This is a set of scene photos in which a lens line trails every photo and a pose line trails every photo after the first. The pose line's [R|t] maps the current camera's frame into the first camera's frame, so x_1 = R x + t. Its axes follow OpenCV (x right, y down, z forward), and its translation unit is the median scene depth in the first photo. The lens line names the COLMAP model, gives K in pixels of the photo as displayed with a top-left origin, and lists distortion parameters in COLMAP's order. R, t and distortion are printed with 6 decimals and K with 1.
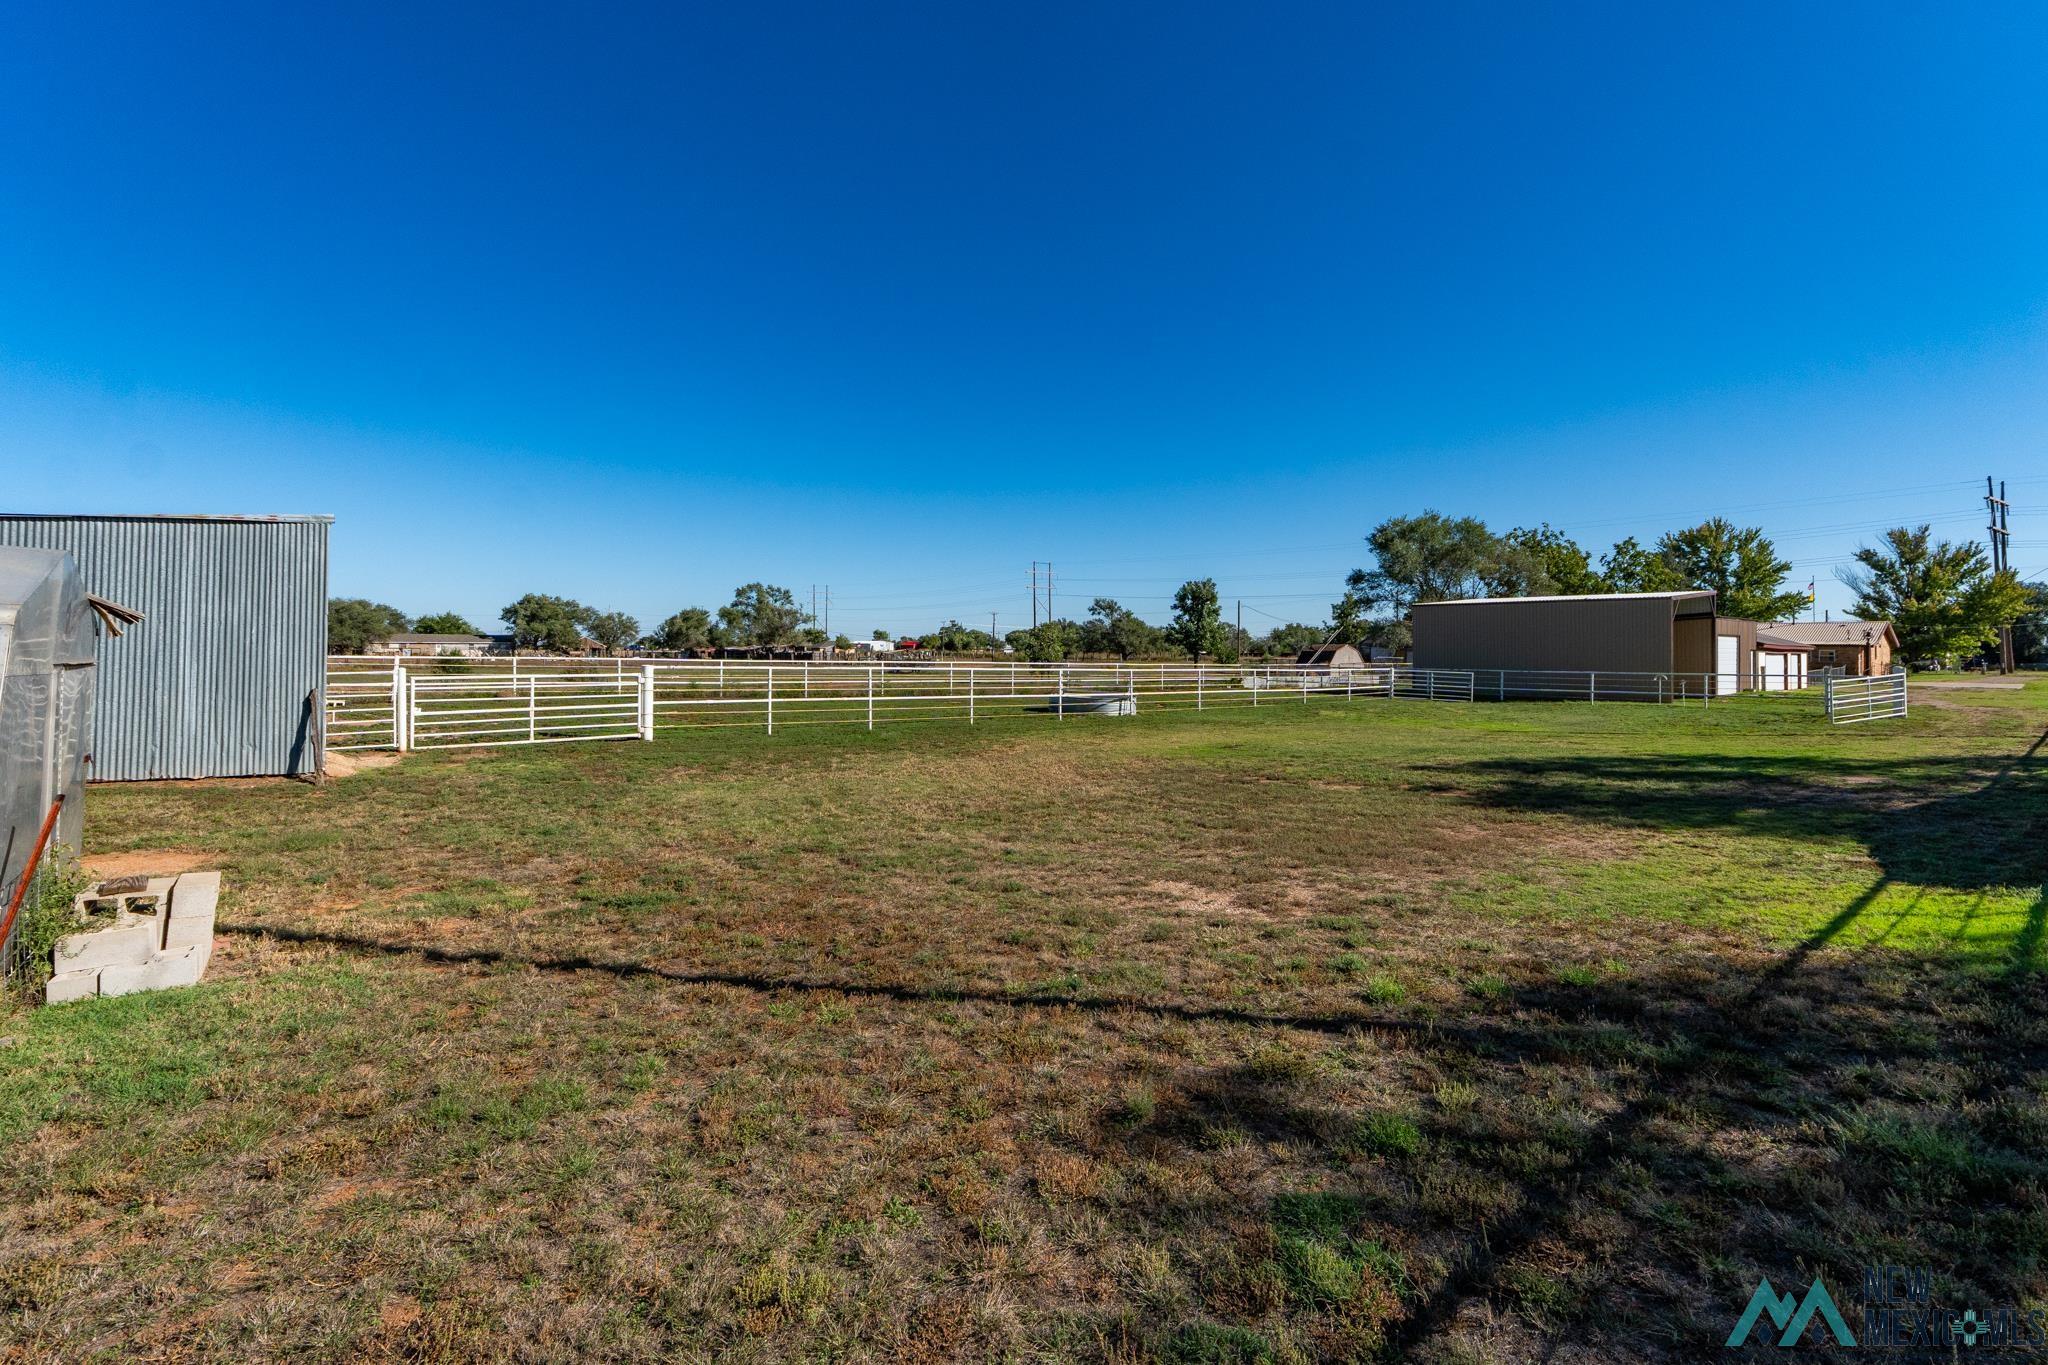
lens RADIAL K [[900.7, 0, 1043.2], [0, 900.7, 638.1], [0, 0, 1]] dist [-0.007105, 0.000413]
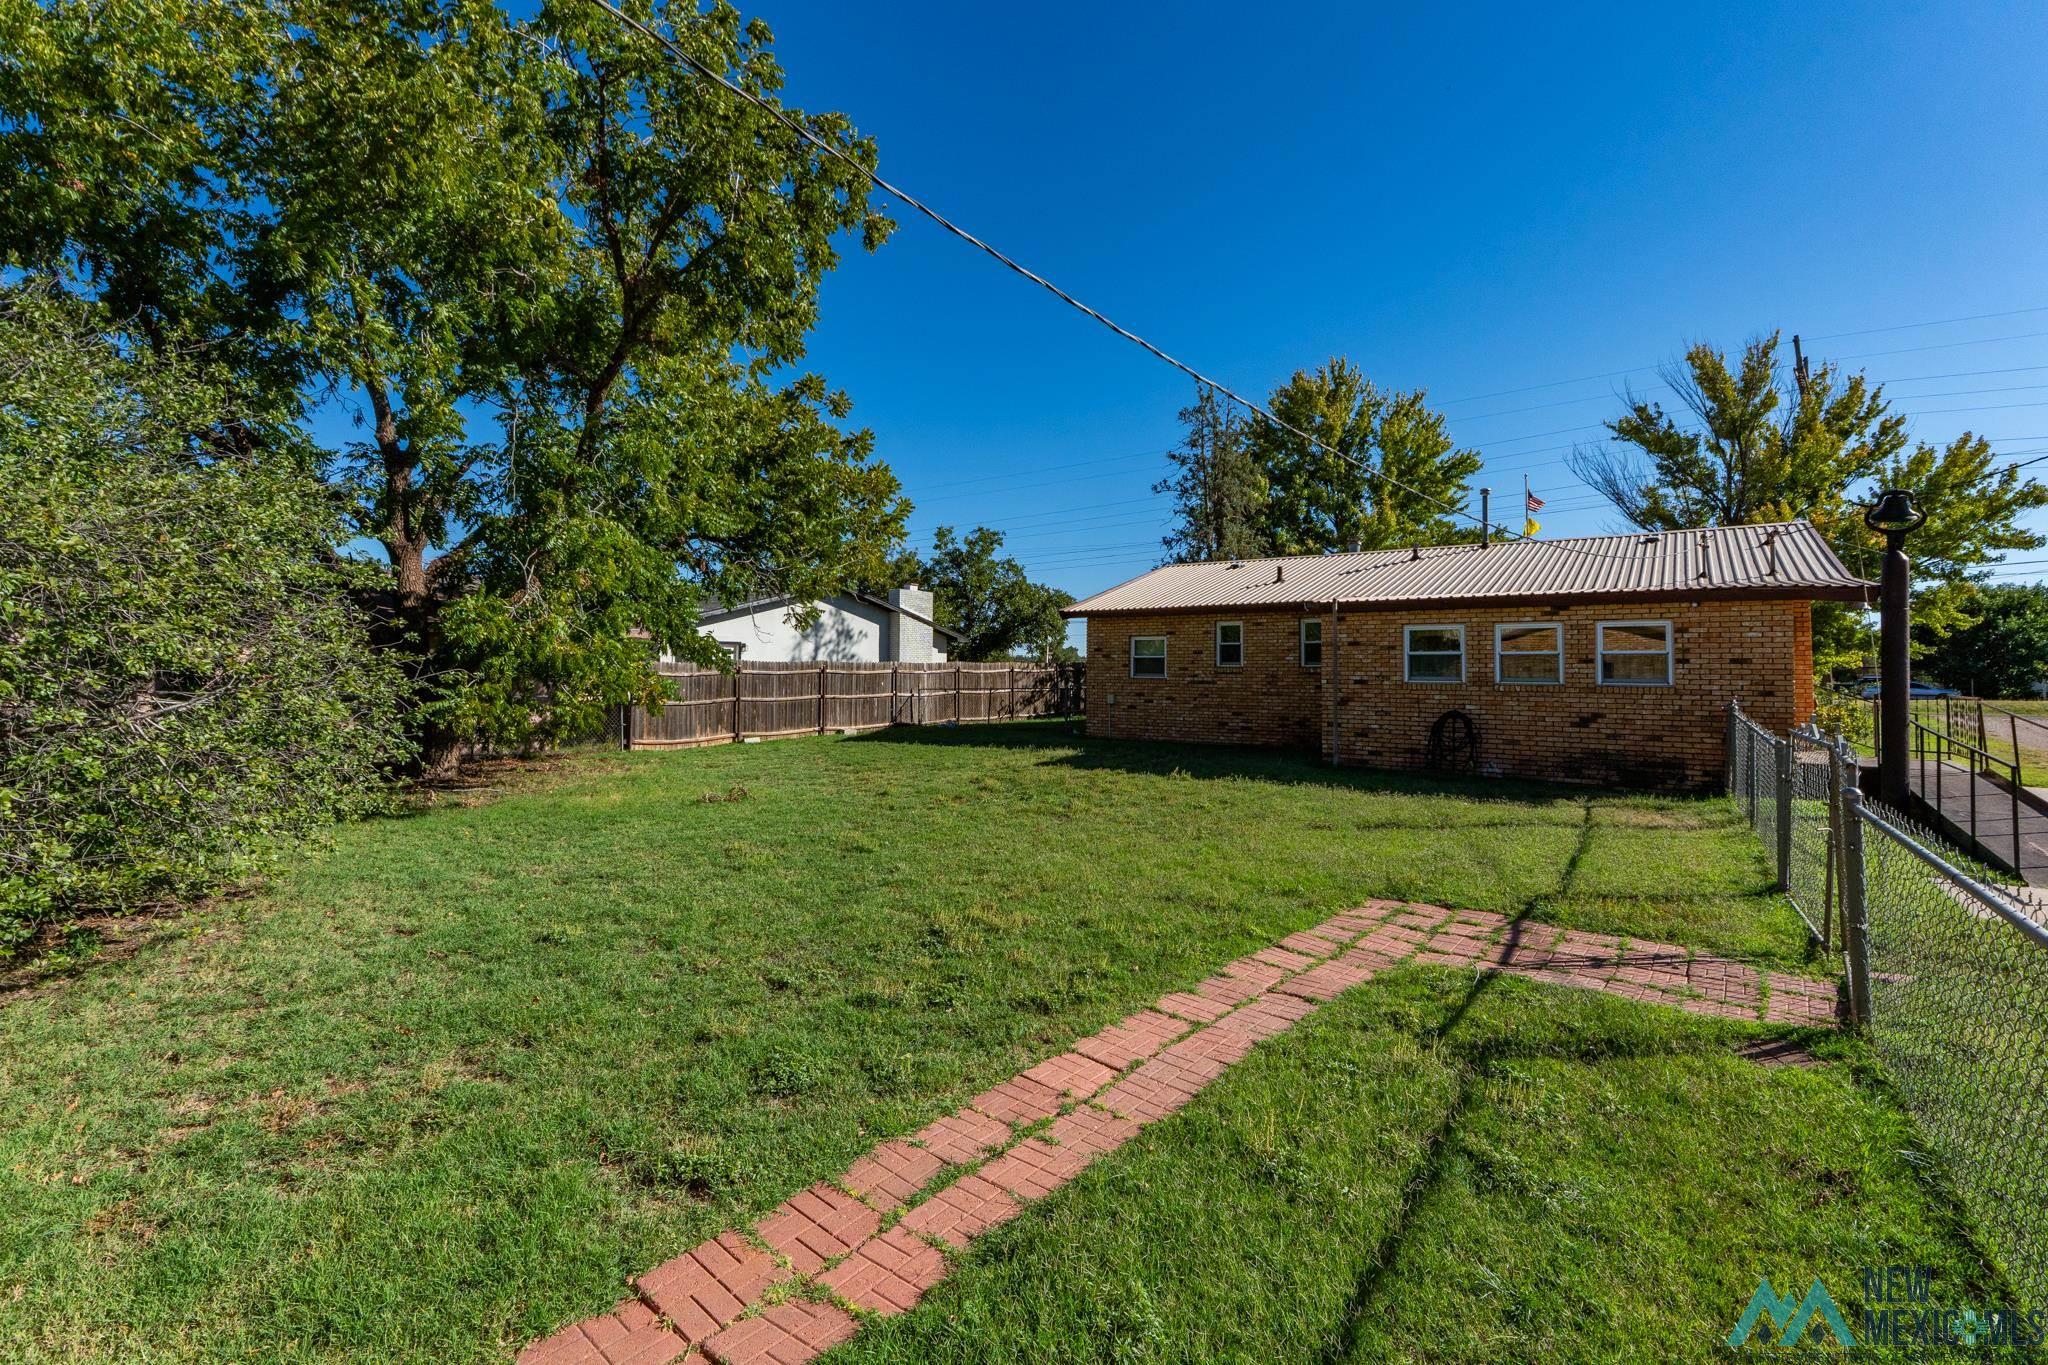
lens RADIAL K [[900.7, 0, 1045.2], [0, 900.7, 640.7], [0, 0, 1]] dist [-0.007105, 0.000413]
pose [[0.970994, 0.006581, 0.239012, 0.708400], [-0.001339, 0.999755, -0.022089, 0.021987], [-0.239099, 0.021128, 0.970765, 0.847027]]
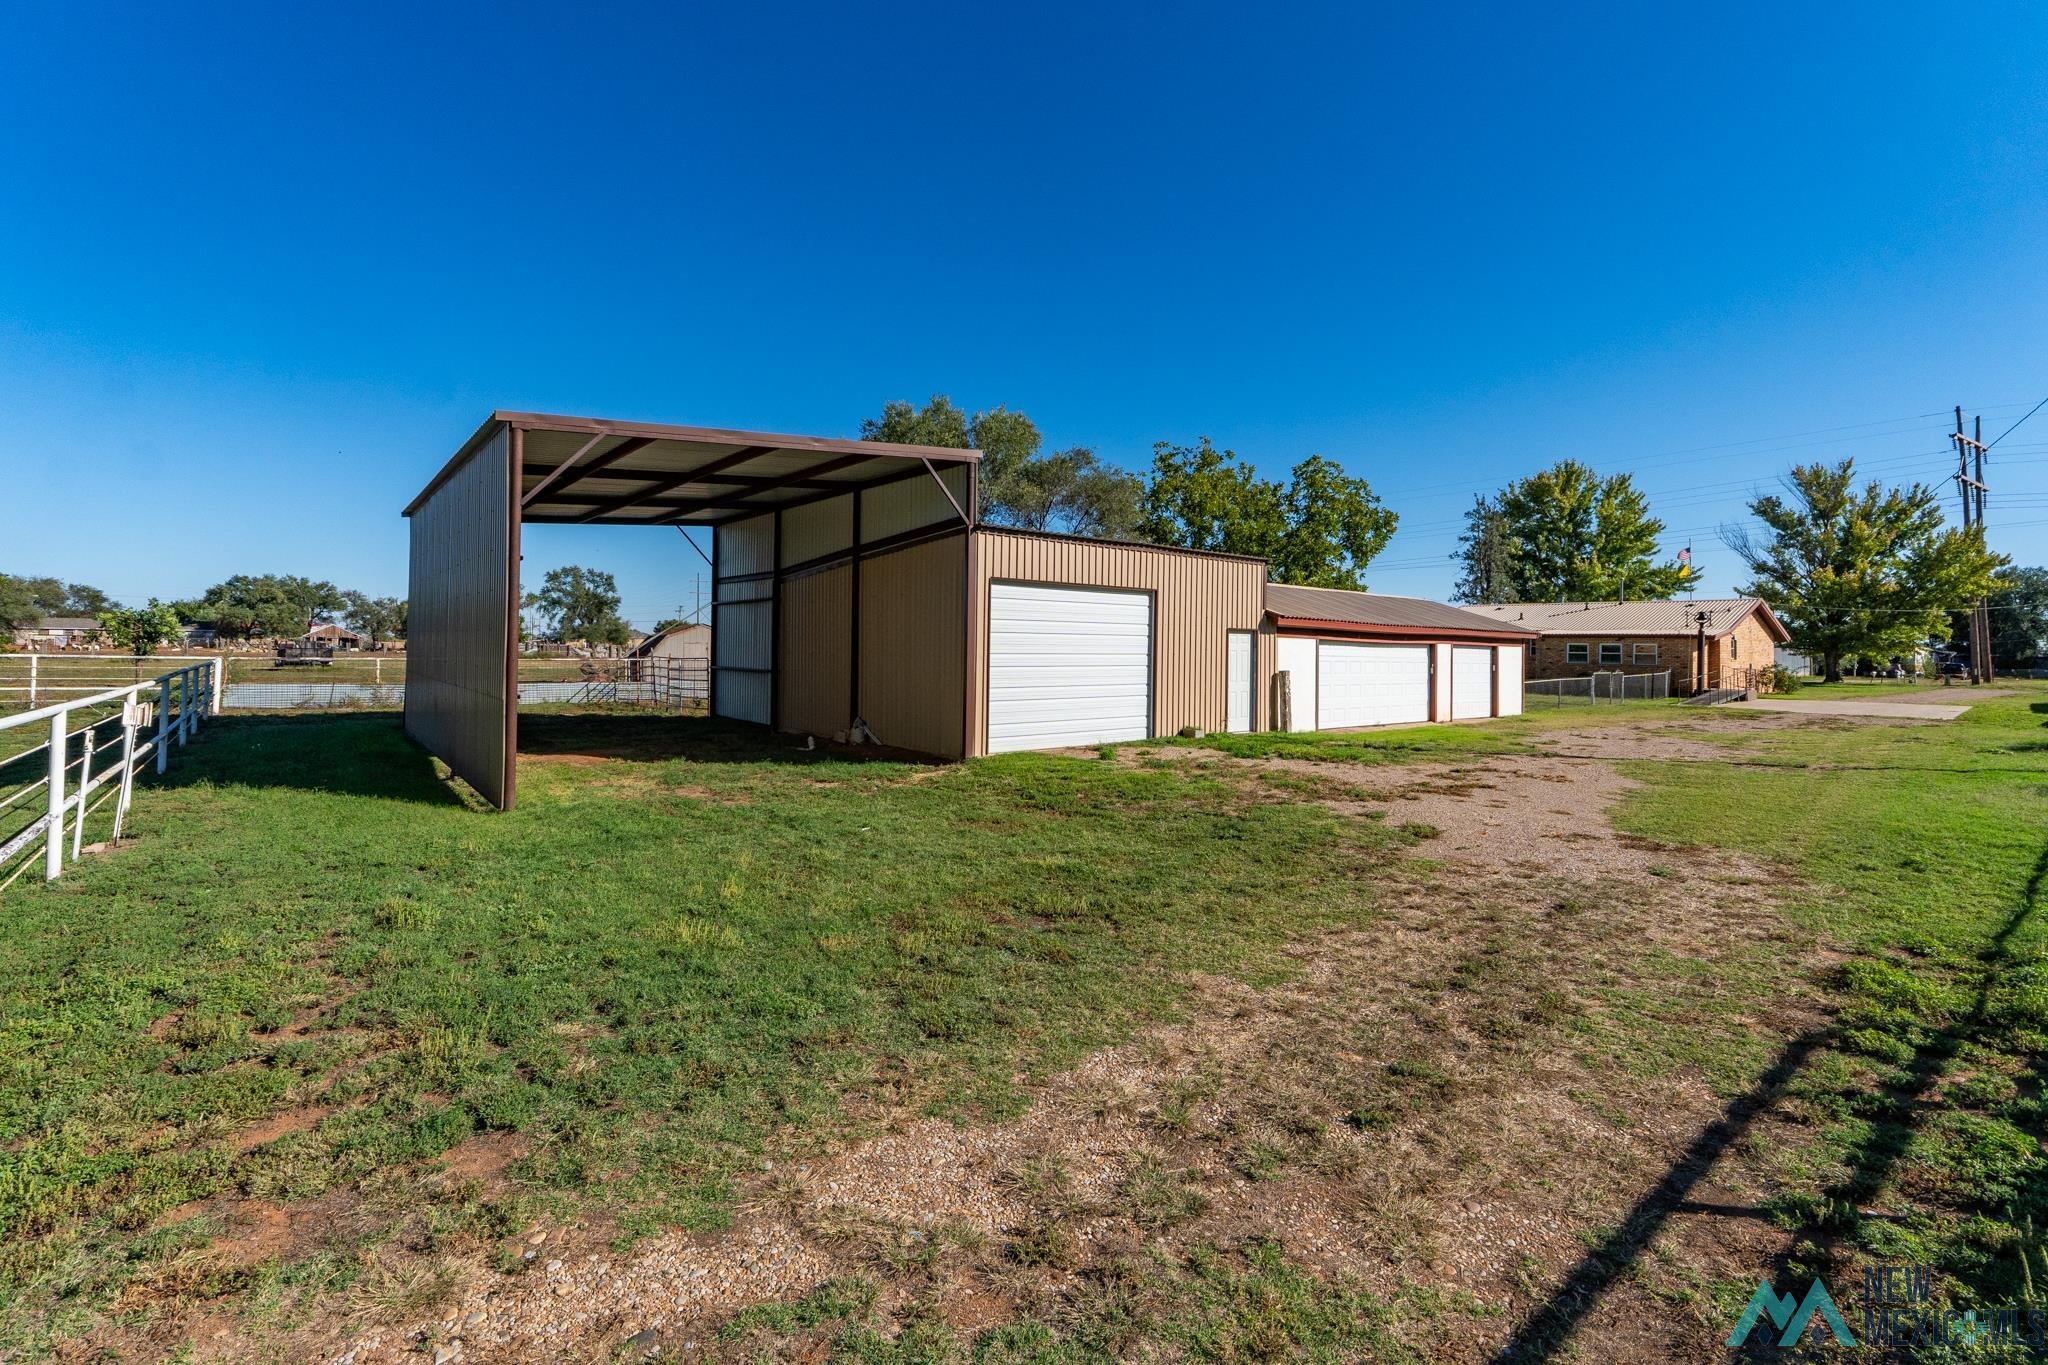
lens RADIAL K [[900.7, 0, 1049.1], [0, 900.7, 635.0], [0, 0, 1]] dist [-0.007105, 0.000413]
pose [[0.999966, 0.007124, -0.004246, 0.487593], [-0.007129, 0.999974, -0.001337, 0.010769], [0.004236, 0.001367, 0.999990, 0.409614]]
